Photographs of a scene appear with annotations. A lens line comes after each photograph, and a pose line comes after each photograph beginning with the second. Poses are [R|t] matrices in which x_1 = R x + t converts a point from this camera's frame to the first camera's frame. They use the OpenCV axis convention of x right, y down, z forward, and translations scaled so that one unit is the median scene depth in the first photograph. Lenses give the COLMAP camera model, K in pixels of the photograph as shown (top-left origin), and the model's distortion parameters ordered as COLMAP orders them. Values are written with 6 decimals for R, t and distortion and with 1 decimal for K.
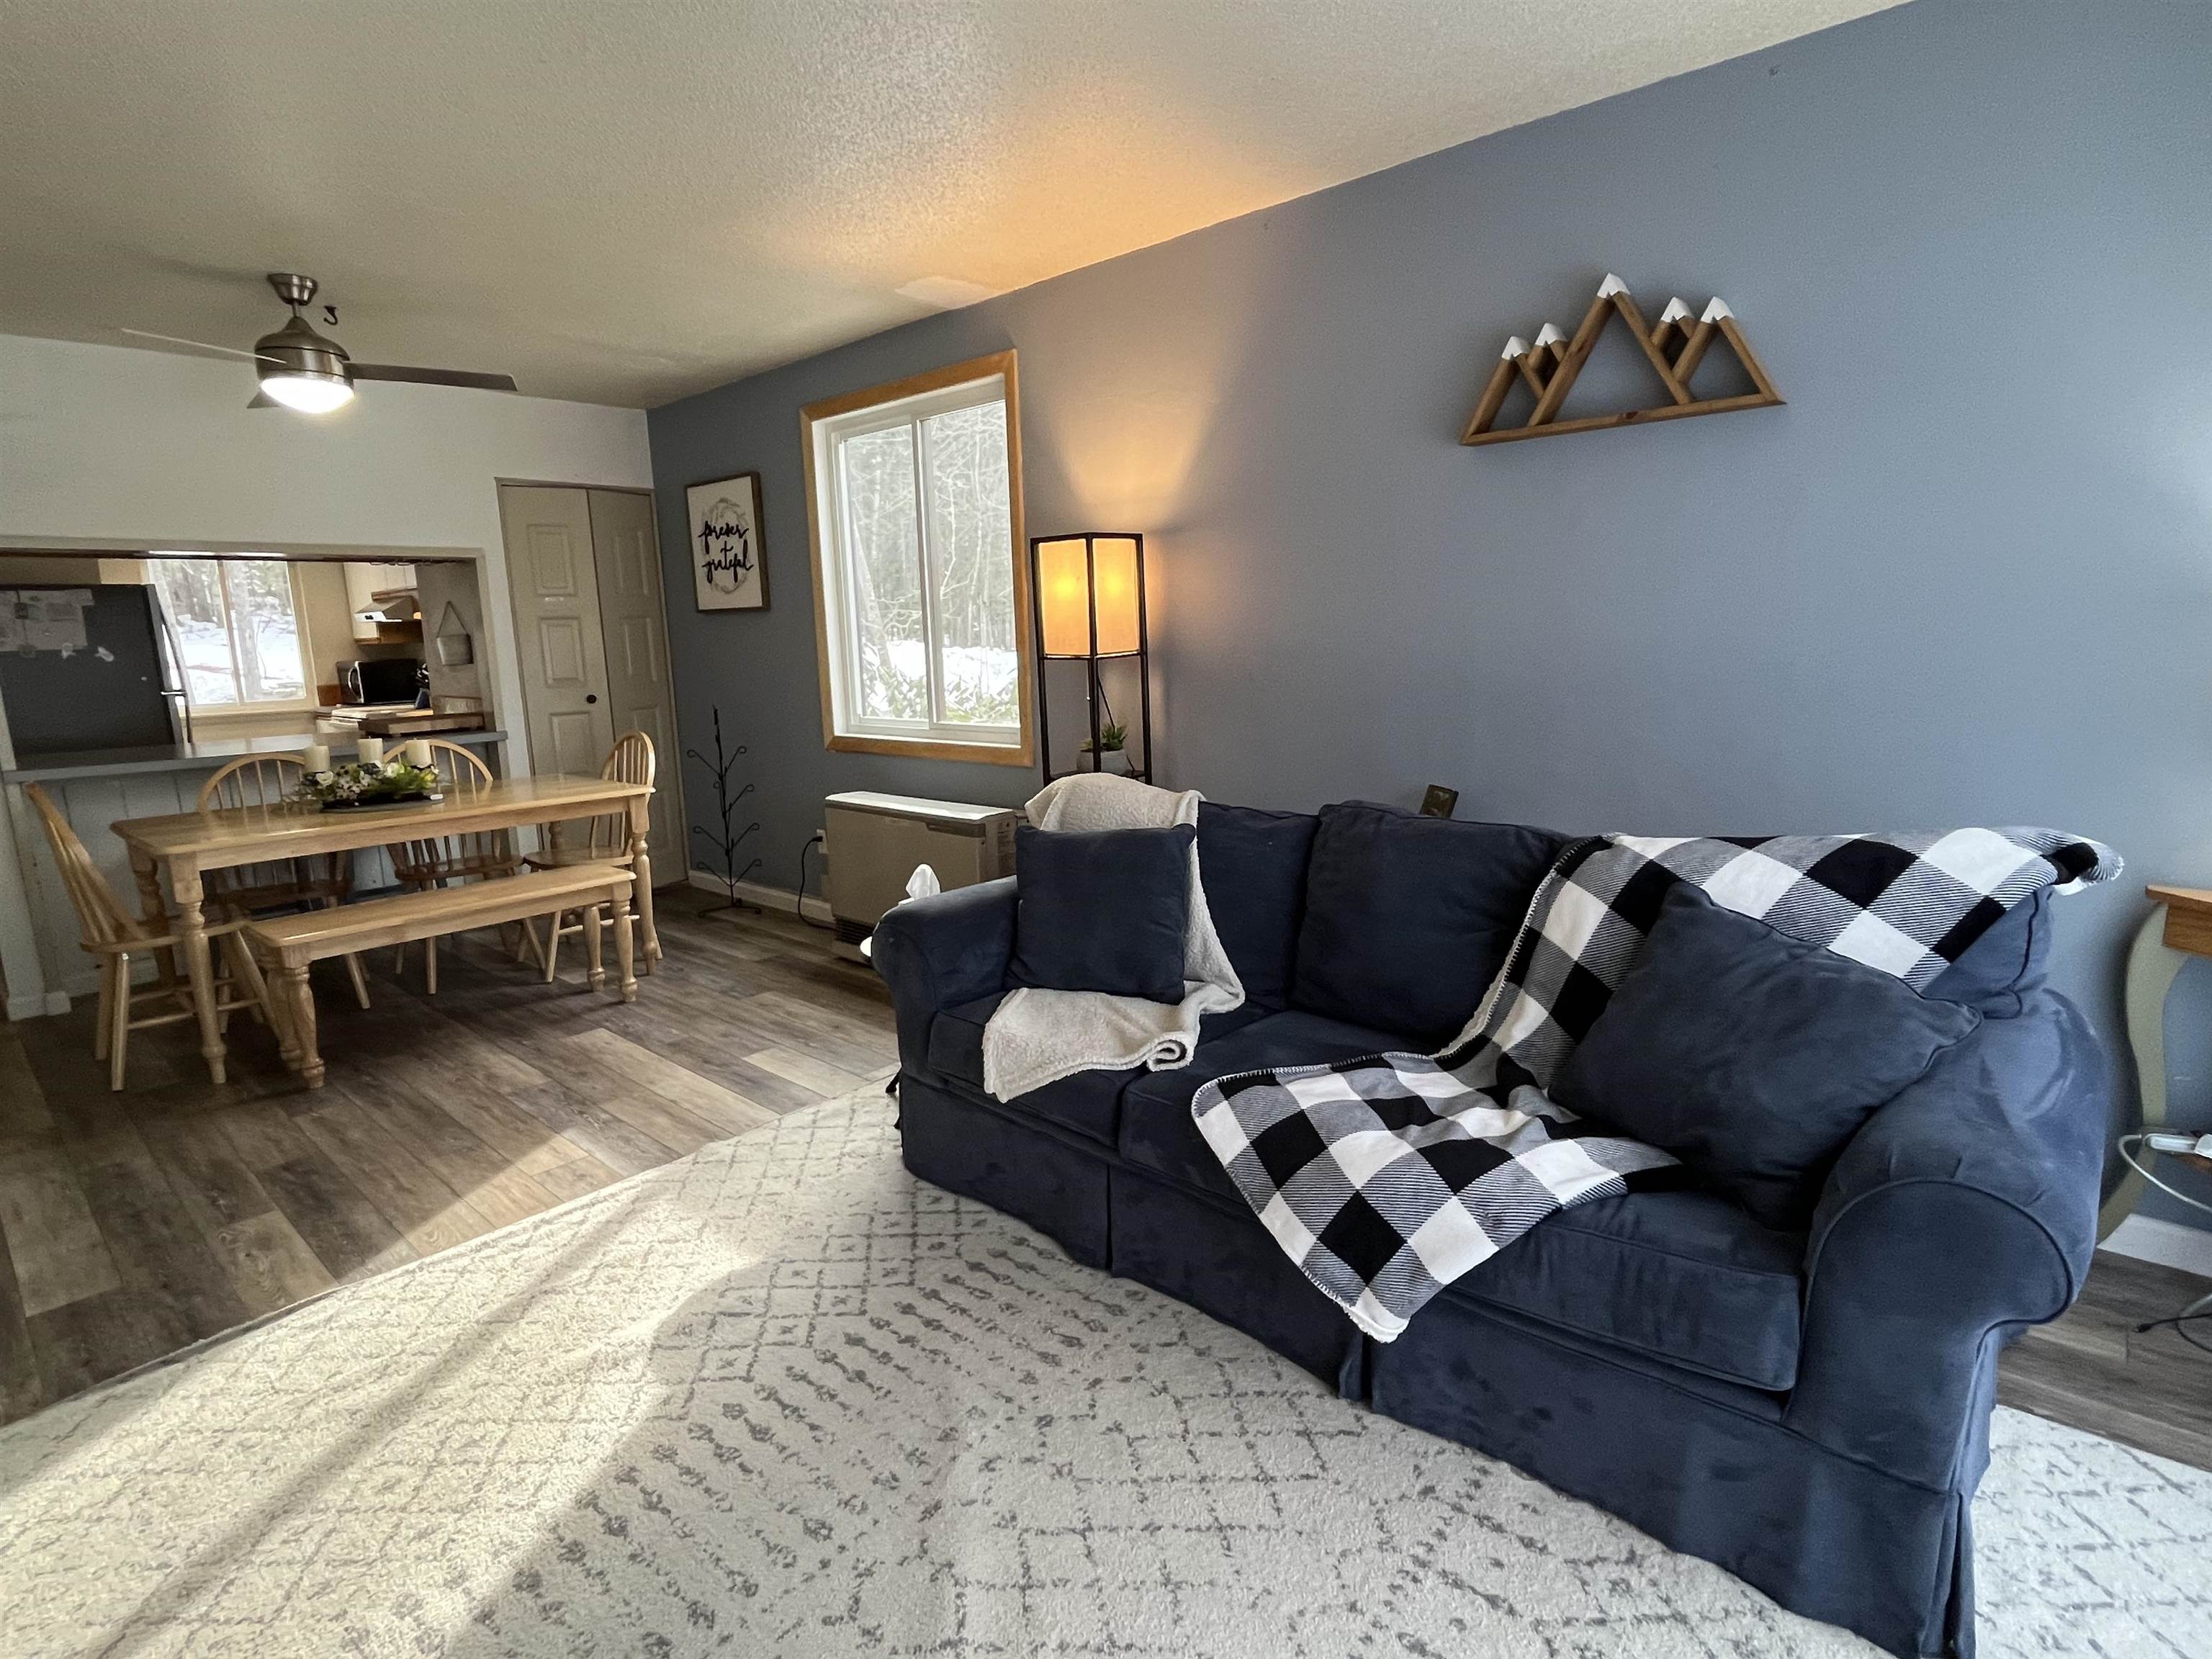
lens RADIAL K [[1117.0, 0, 1097.4], [0, 1117.0, 832.1], [0, 0, 1]] dist [-0.000281, -0.000814]
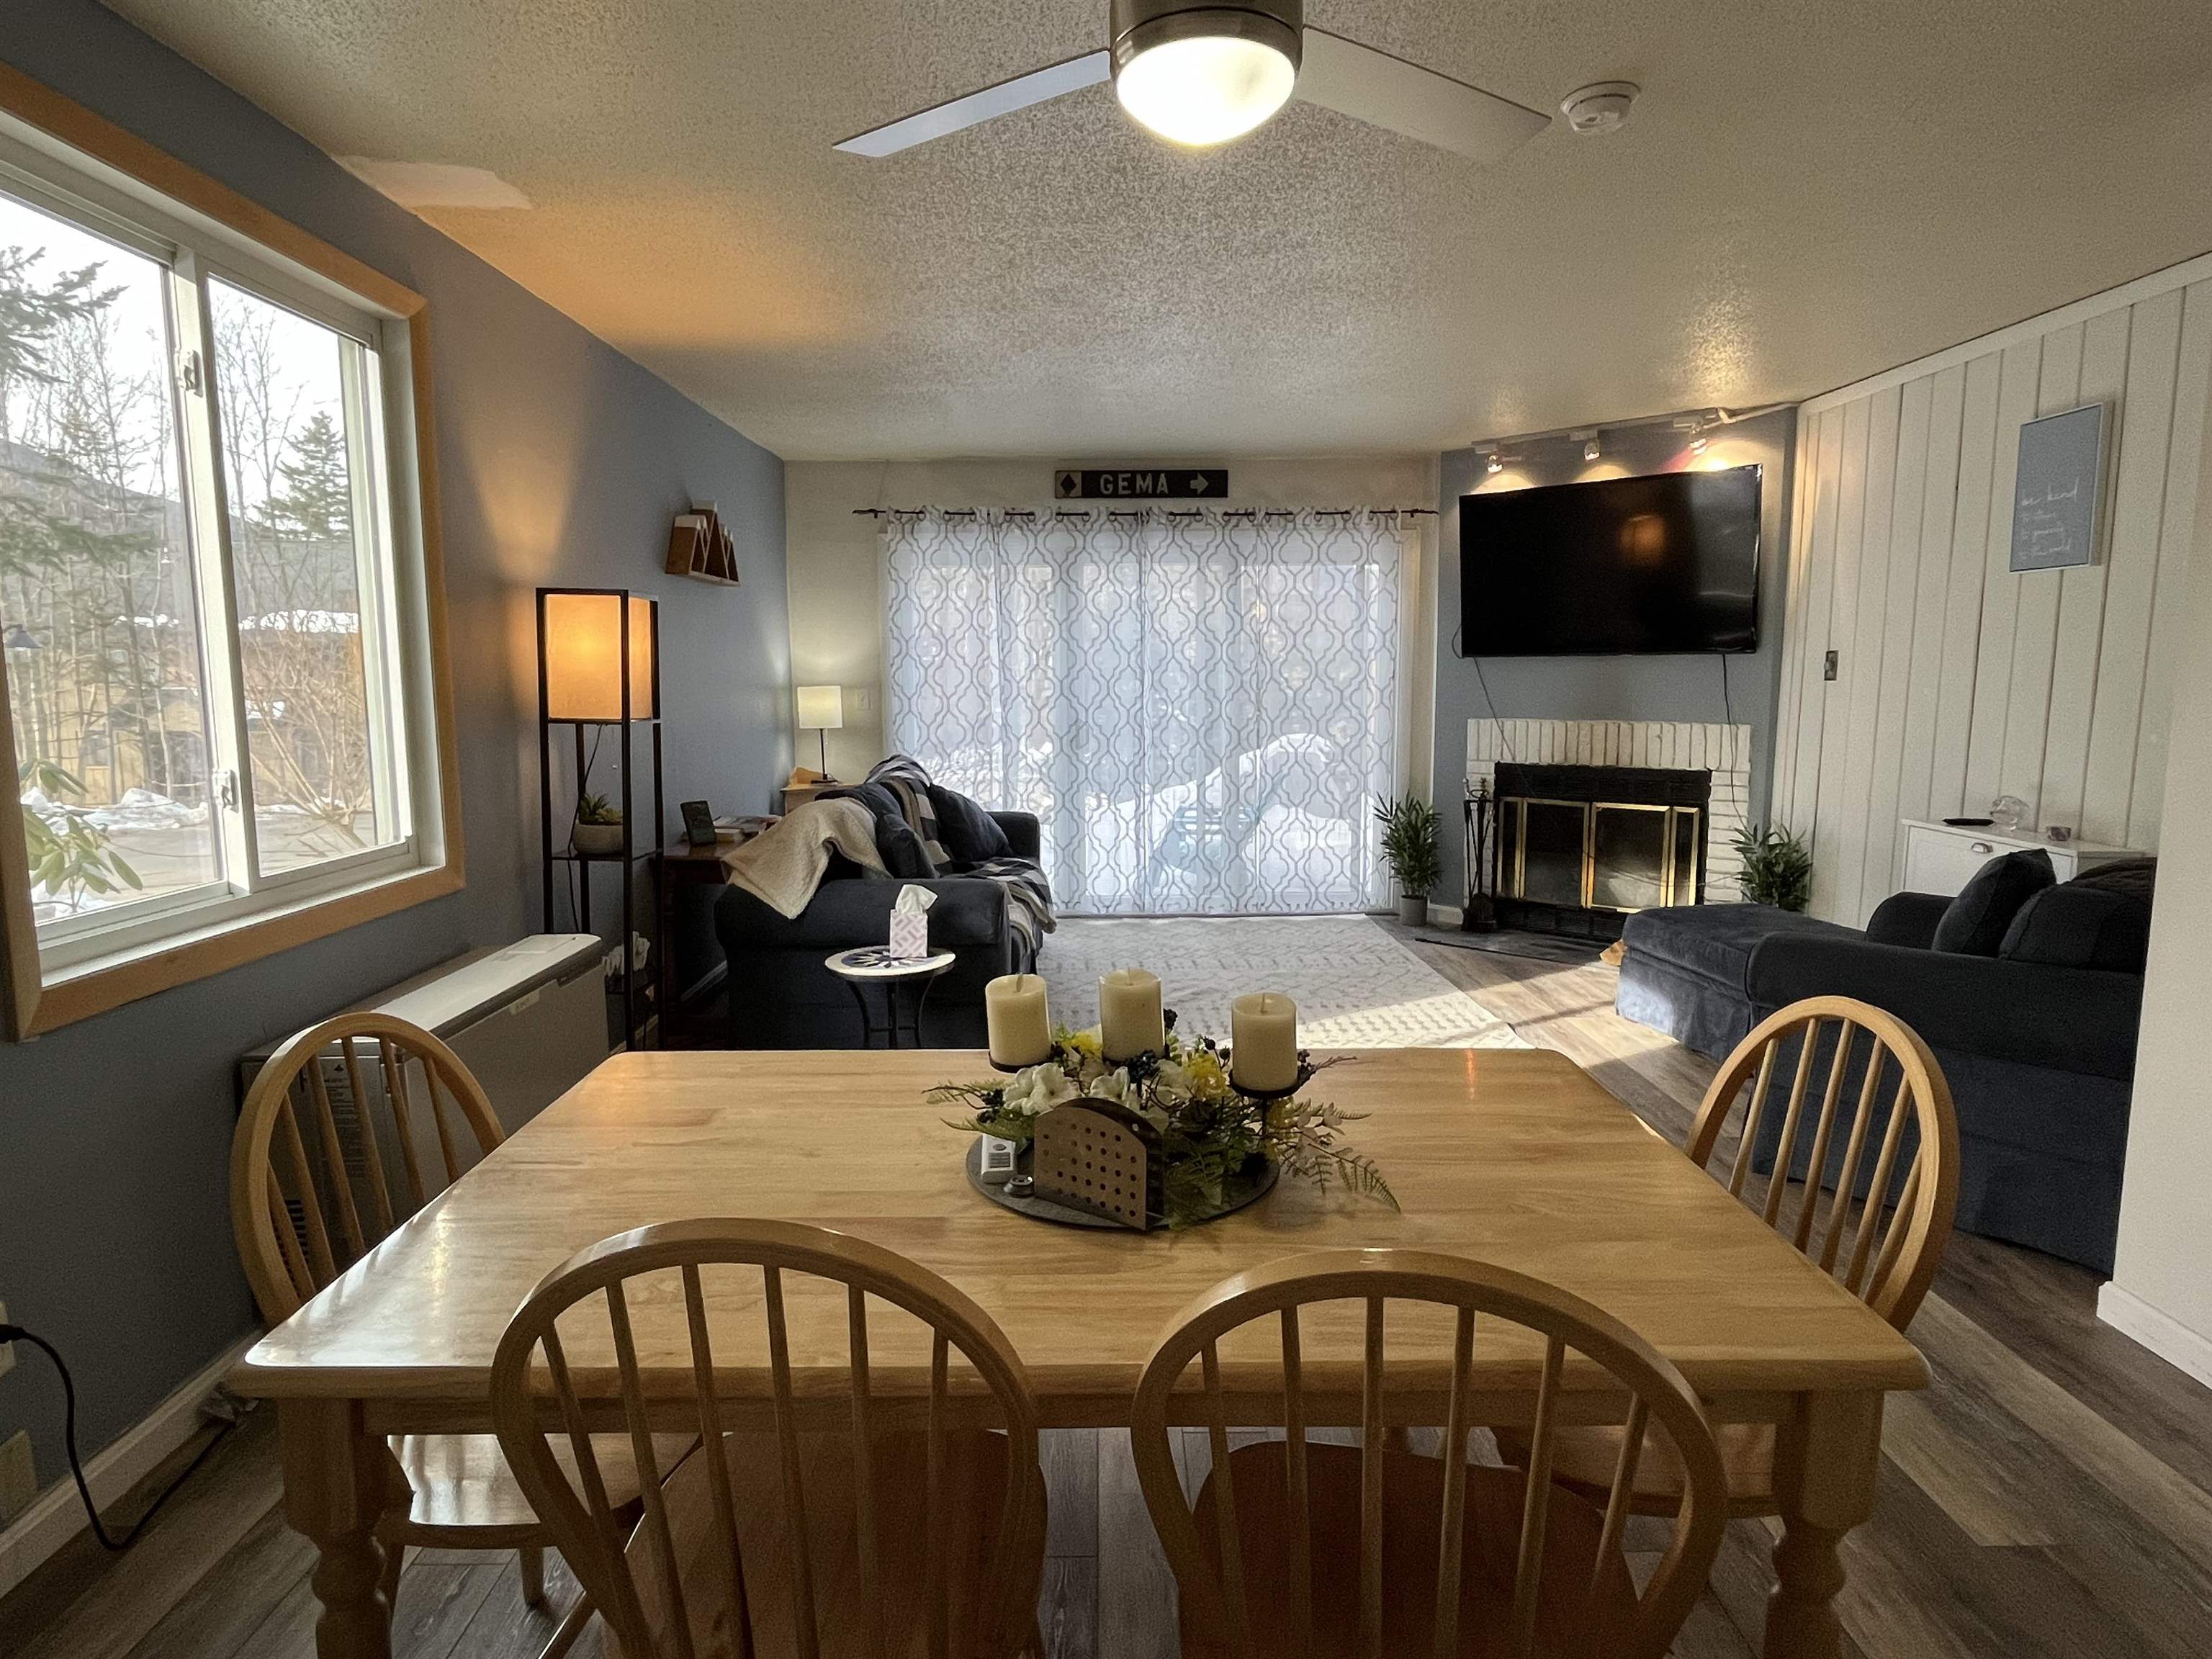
lens RADIAL K [[1223.9, 0, 1095.2], [0, 1223.9, 820.6], [0, 0, 1]] dist [-0.004322, 0.001718]
pose [[-0.670731, -0.054867, 0.739668, -1.494140], [0.159307, 0.963328, 0.215918, -0.337538], [-0.724390, 0.262657, -0.637394, 2.004295]]
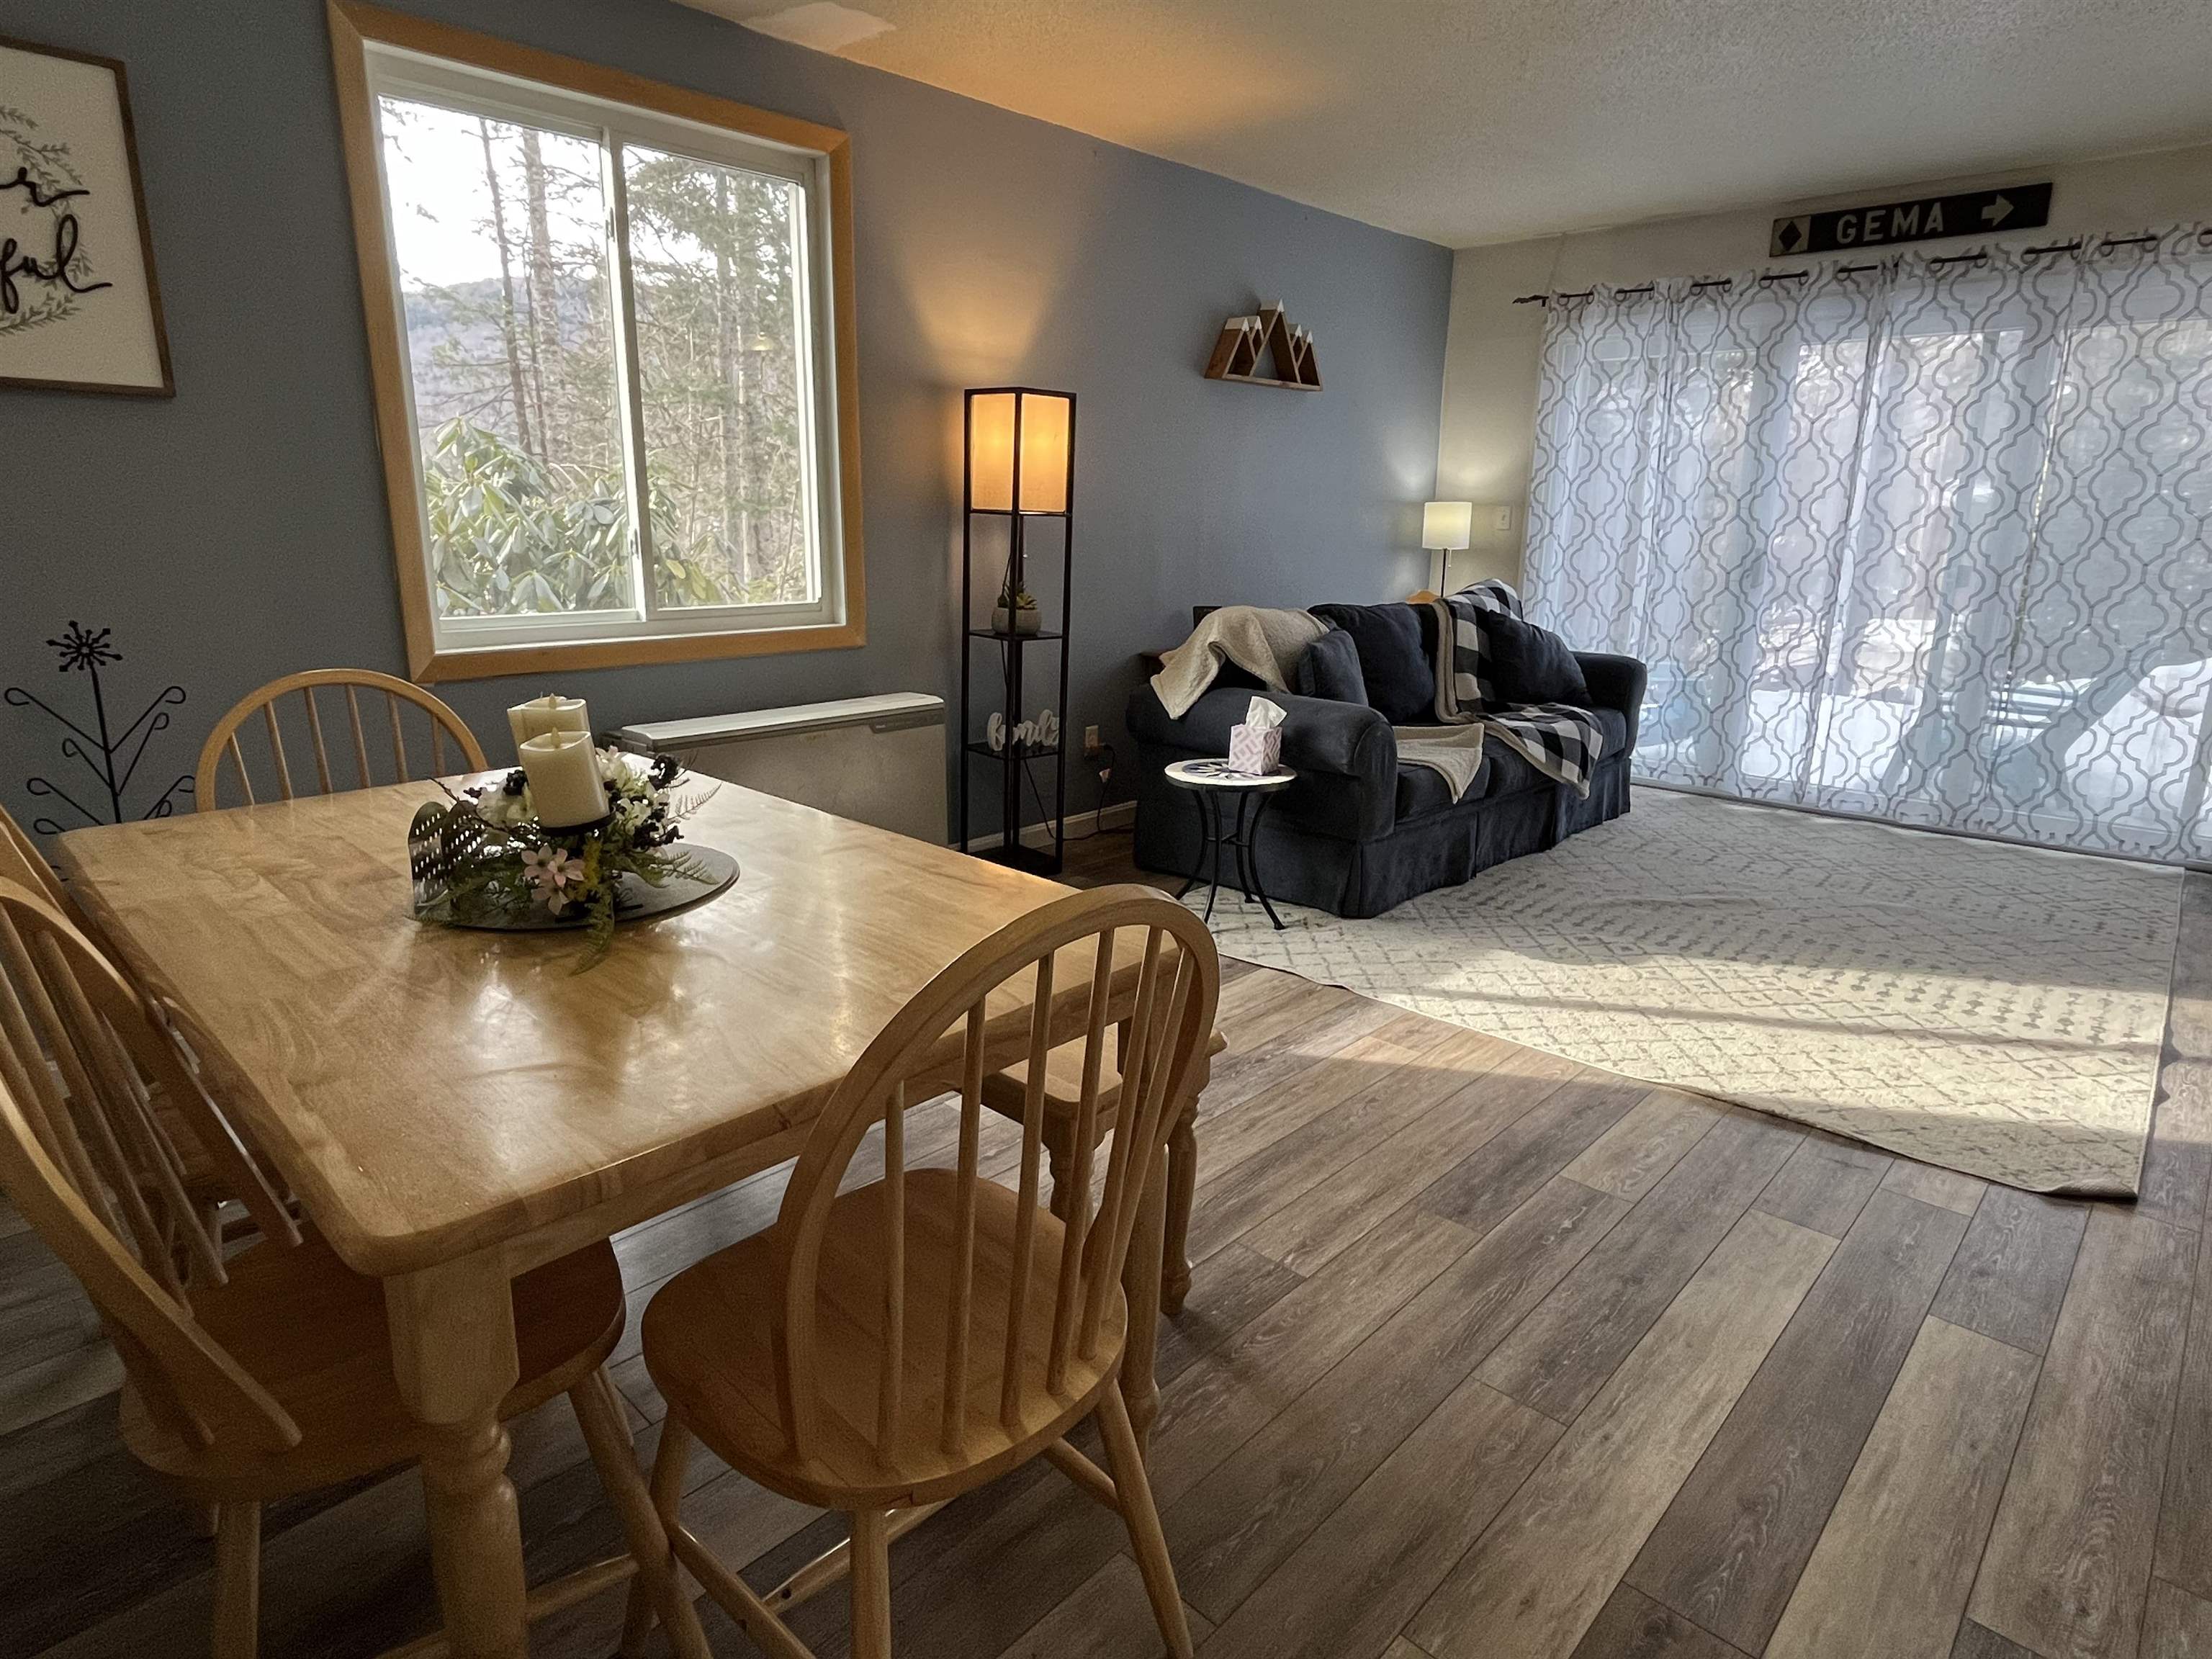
lens RADIAL K [[1223.9, 0, 1095.2], [0, 1223.9, 820.6], [0, 0, 1]] dist [-0.004322, 0.001718]
pose [[0.028029, -0.216997, 0.975770, -1.672954], [0.167324, 0.963399, 0.209439, -0.161261], [-0.985503, 0.157399, 0.063312, 1.332257]]
